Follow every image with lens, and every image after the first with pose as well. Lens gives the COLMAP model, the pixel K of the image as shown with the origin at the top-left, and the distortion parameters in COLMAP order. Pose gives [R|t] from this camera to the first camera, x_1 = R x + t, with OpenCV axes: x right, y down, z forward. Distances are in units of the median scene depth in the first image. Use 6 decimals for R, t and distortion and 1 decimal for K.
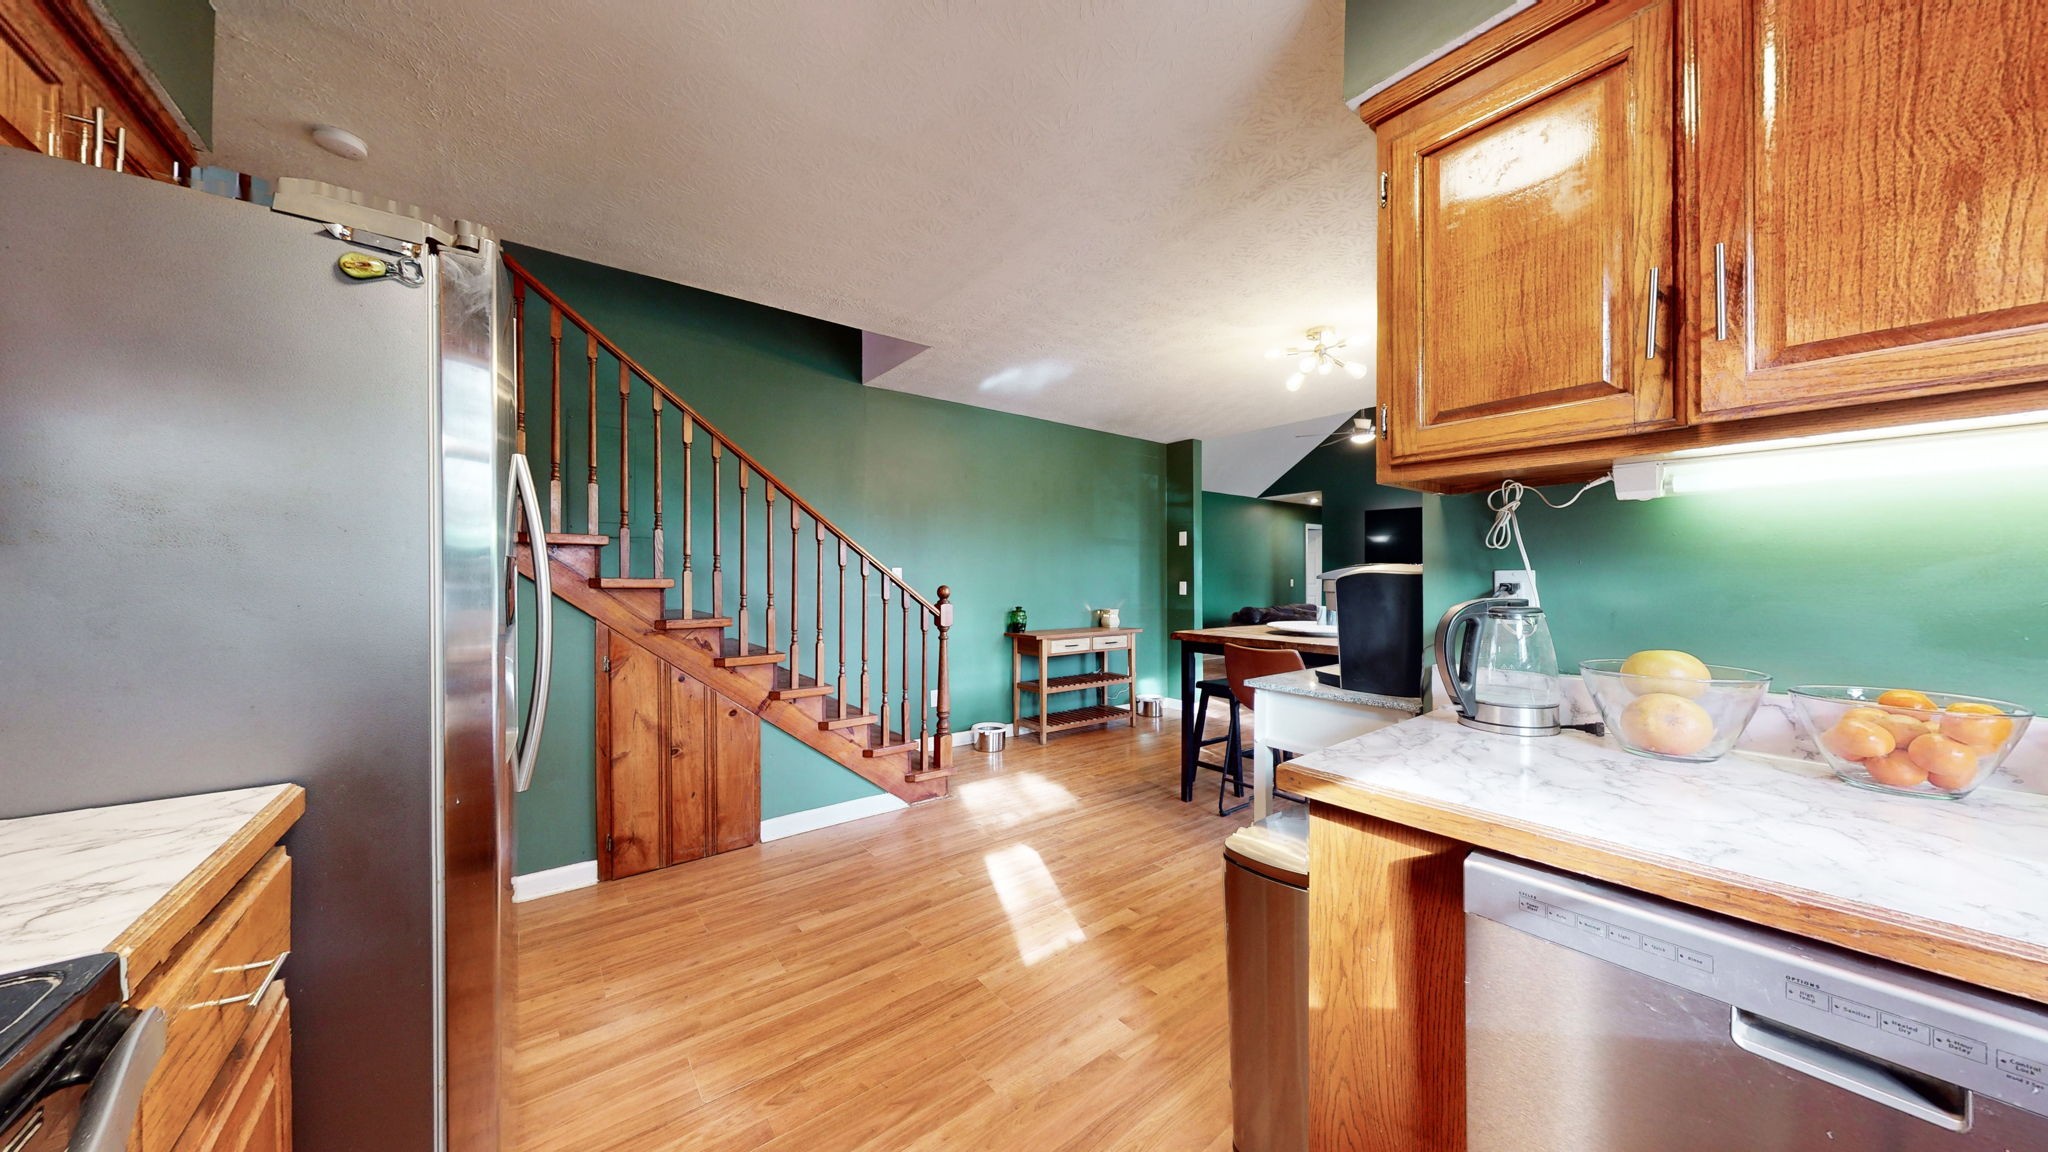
lens RADIAL K [[645.4, 0, 1022.2], [0, 645.4, 577.3], [0, 0, 1]] dist [-0.007468, 0.000061]
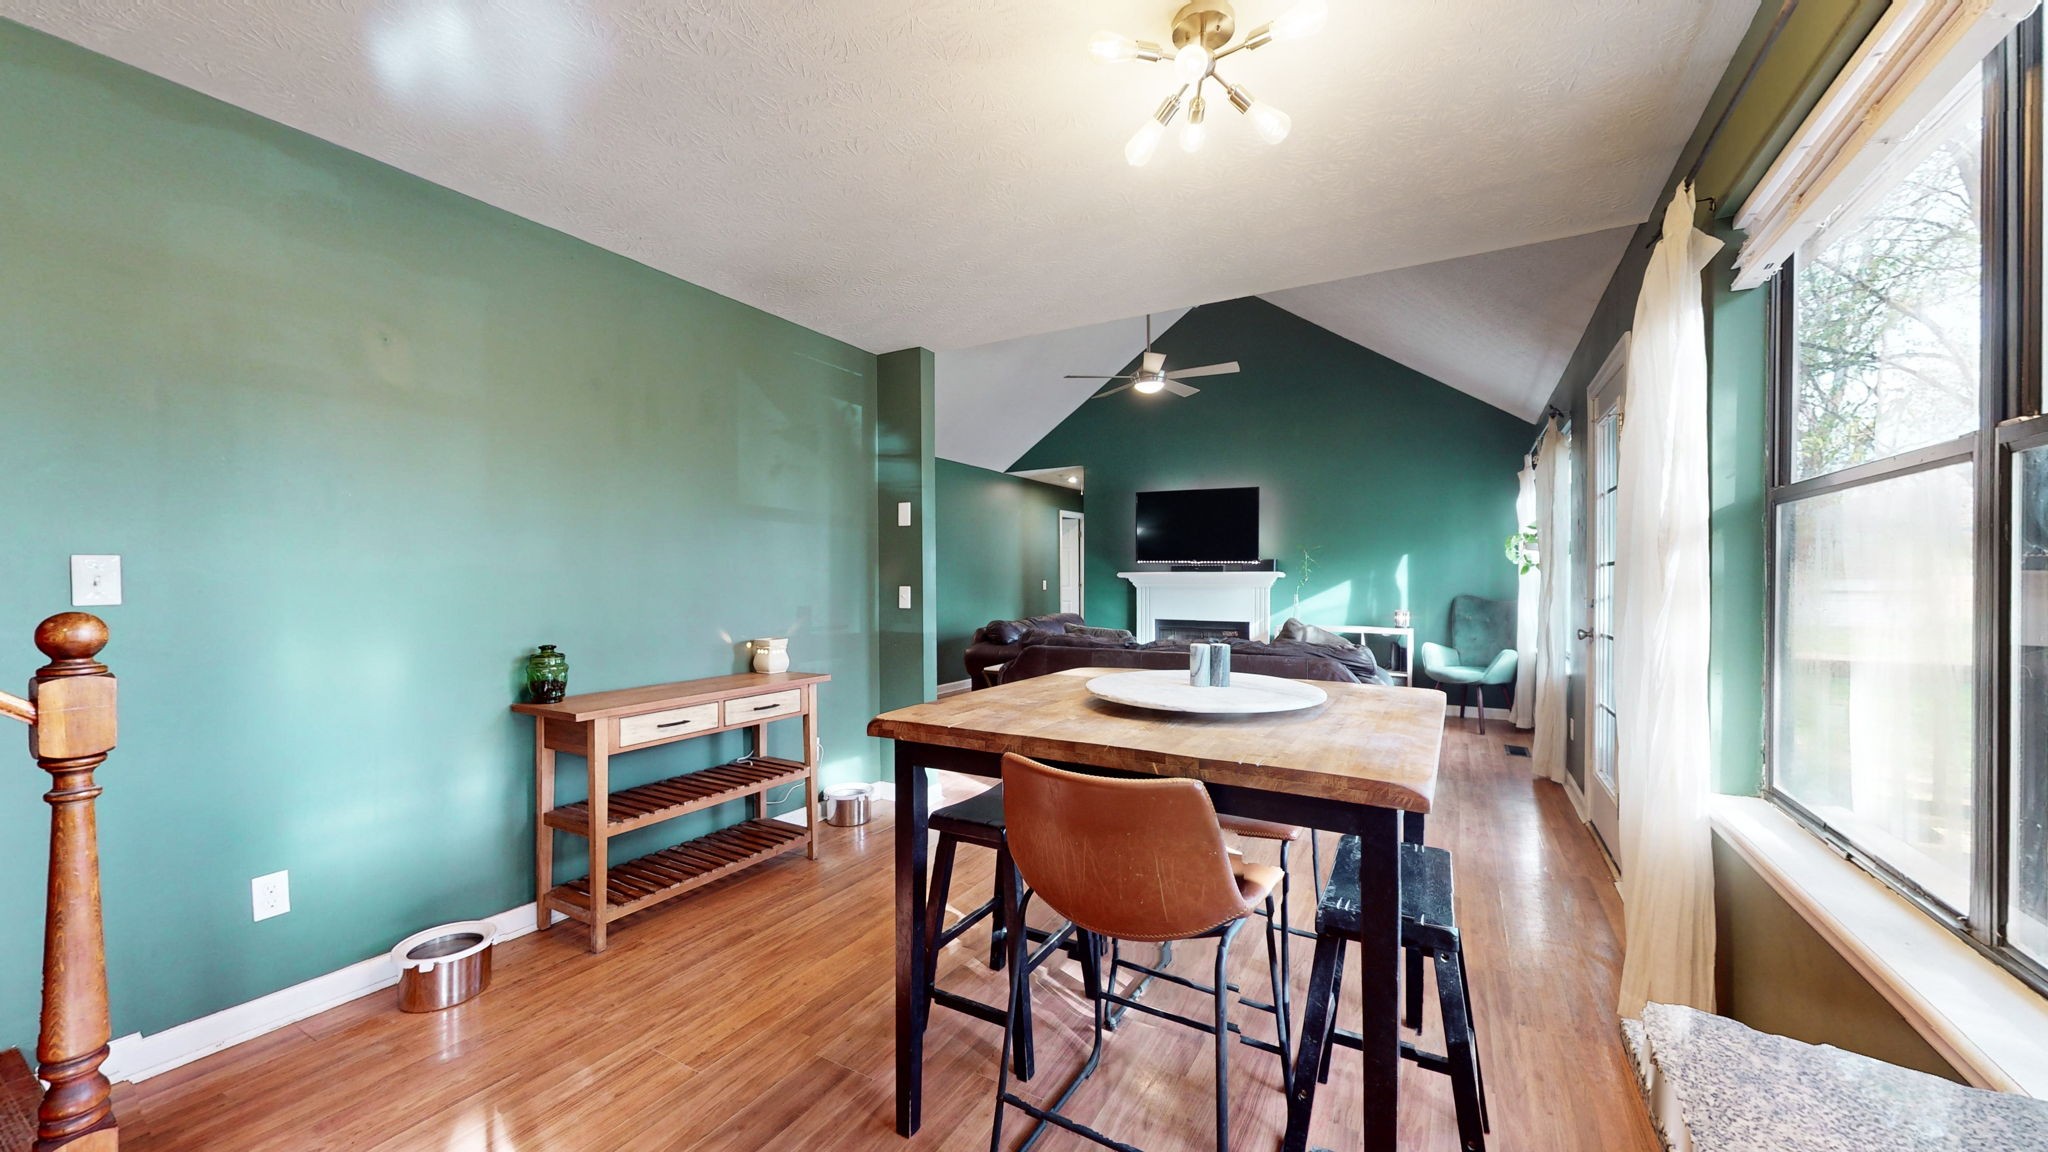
lens RADIAL K [[746.6, 0, 1023.1], [0, 746.6, 578.7], [0, 0, 1]] dist [-0.000235, -0.000037]
pose [[0.923015, -0.002043, 0.384758, 0.096907], [0.001666, 0.999998, 0.001313, -0.001365], [-0.384759, -0.000571, 0.923017, 0.368134]]
